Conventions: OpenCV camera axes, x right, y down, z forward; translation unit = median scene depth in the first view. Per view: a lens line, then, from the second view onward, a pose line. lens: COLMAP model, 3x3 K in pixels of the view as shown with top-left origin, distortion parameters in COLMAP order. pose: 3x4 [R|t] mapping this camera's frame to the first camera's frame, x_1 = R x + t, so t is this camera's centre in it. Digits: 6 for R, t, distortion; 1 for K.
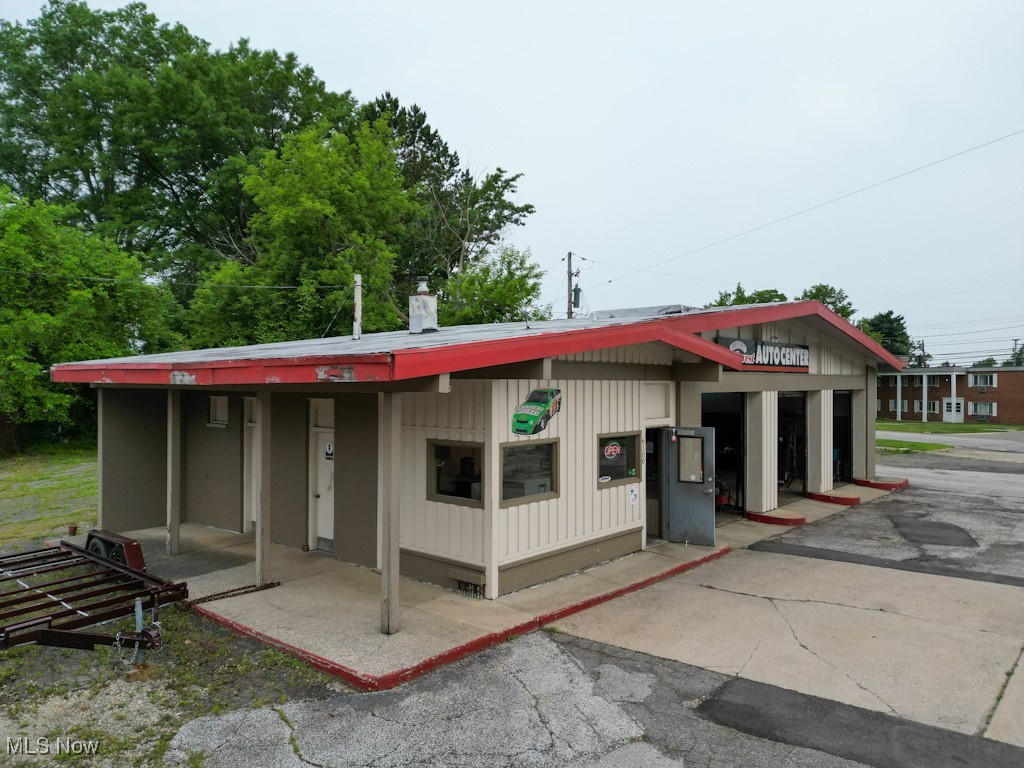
lens RADIAL K [[714.1, 0, 509.7], [0, 714.1, 386.7], [0, 0, 1]] dist [0.070390, -0.066852]
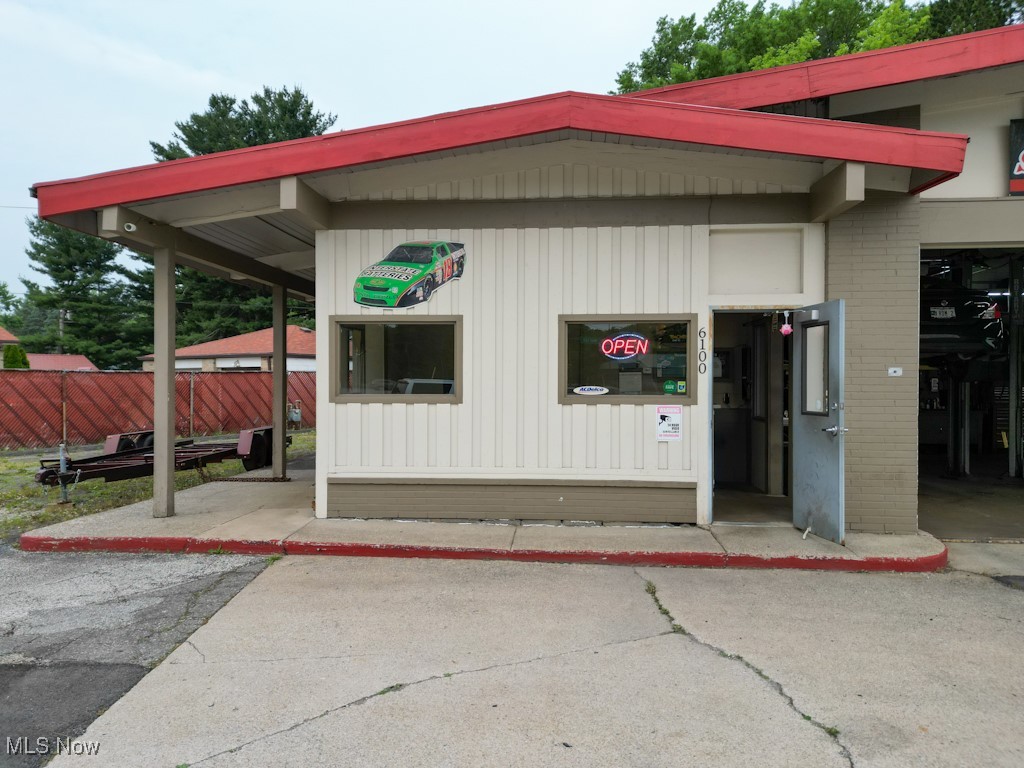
lens RADIAL K [[714.1, 0, 512.5], [0, 714.1, 387.5], [0, 0, 1]] dist [0.070390, -0.066852]
pose [[0.603337, 0.004620, -0.797473, 0.530081], [-0.003996, 0.999988, 0.002770, 0.114222], [0.797476, 0.001516, 0.603348, 0.523327]]
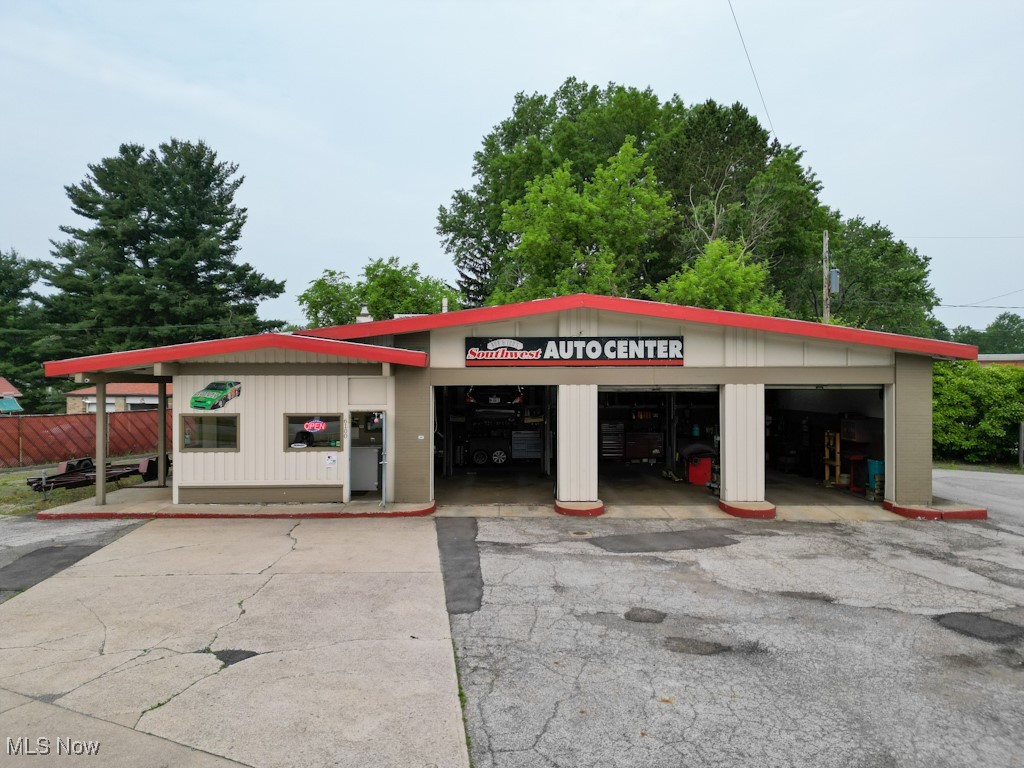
lens RADIAL K [[714.1, 0, 513.2], [0, 714.1, 389.4], [0, 0, 1]] dist [0.070390, -0.066852]
pose [[0.679837, 0.004187, -0.733351, 1.331741], [-0.001067, 0.999988, 0.004720, 0.009982], [0.733362, -0.002426, 0.679834, 0.314028]]
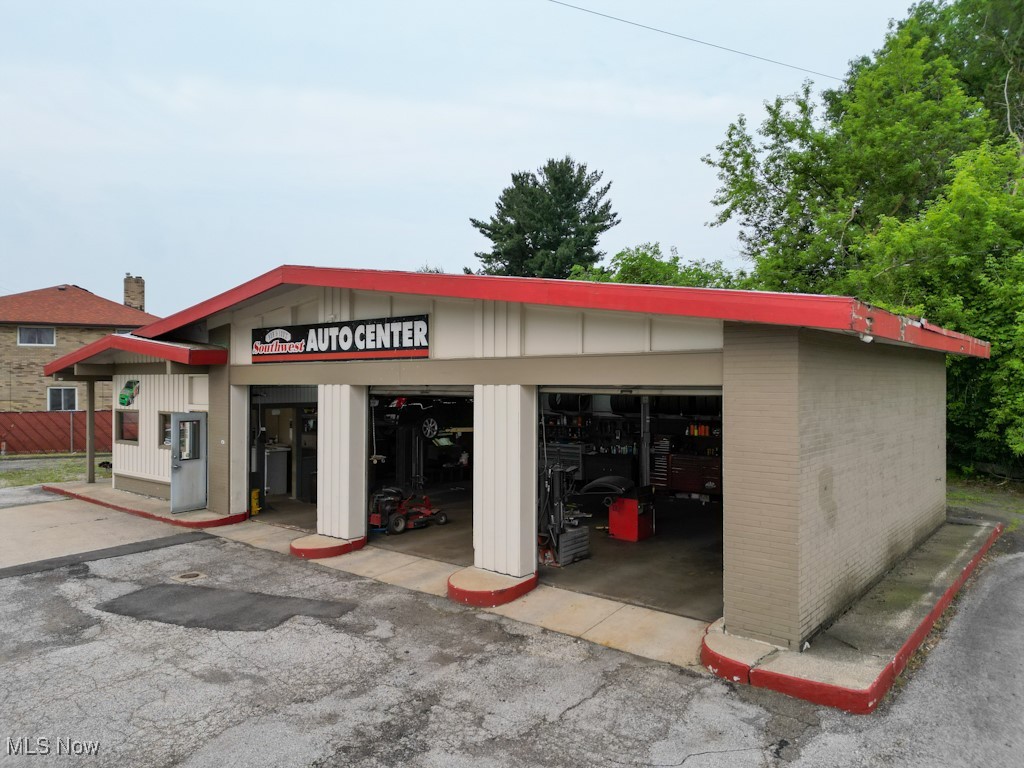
lens RADIAL K [[714.1, 0, 516.8], [0, 714.1, 387.4], [0, 0, 1]] dist [0.070390, -0.066852]
pose [[0.041599, 0.003798, -0.999127, 1.473433], [-0.007354, 0.999967, 0.003495, 0.006171], [0.999107, 0.007202, 0.041625, 1.494756]]
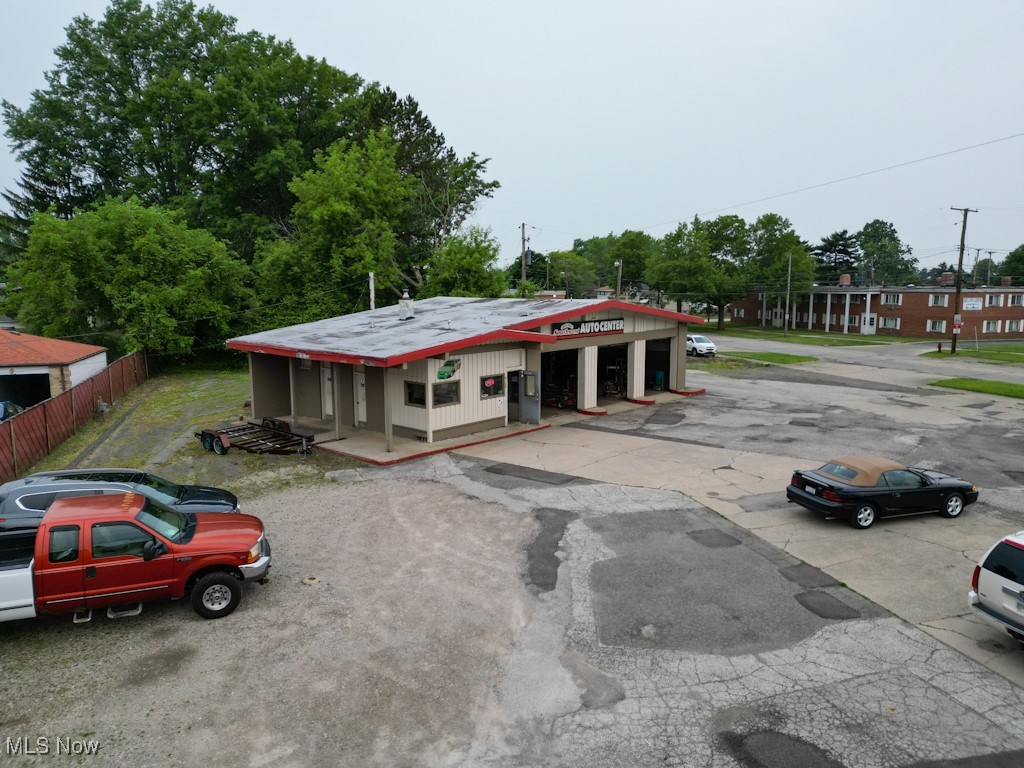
lens RADIAL K [[714.1, 0, 511.1], [0, 714.1, 386.7], [0, 0, 1]] dist [0.070390, -0.066852]
pose [[0.999845, -0.003294, -0.017287, 0.233207], [0.005688, 0.990085, 0.140356, -0.196620], [0.016653, -0.140433, 0.989950, -1.126908]]
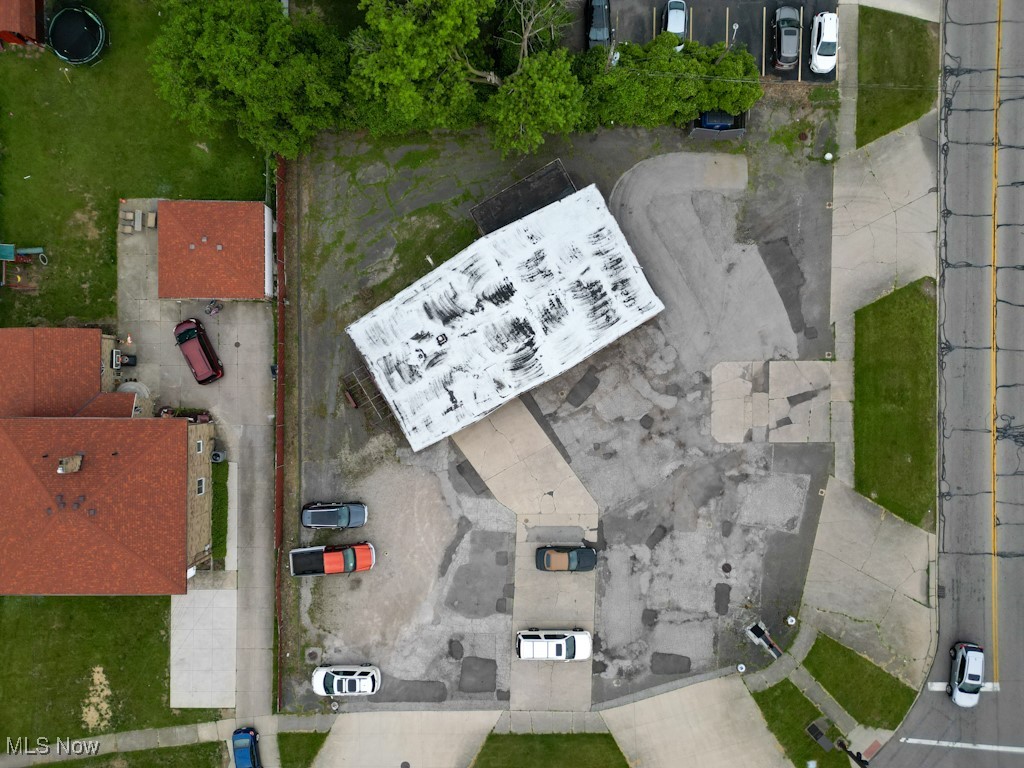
lens RADIAL K [[714.1, 0, 508.0], [0, 714.1, 387.3], [0, 0, 1]] dist [0.070390, -0.066852]
pose [[0.946387, 0.322761, -0.013296, 0.330922], [0.012894, 0.003382, 0.999911, -3.999012], [0.322777, -0.946474, -0.000961, 1.078444]]
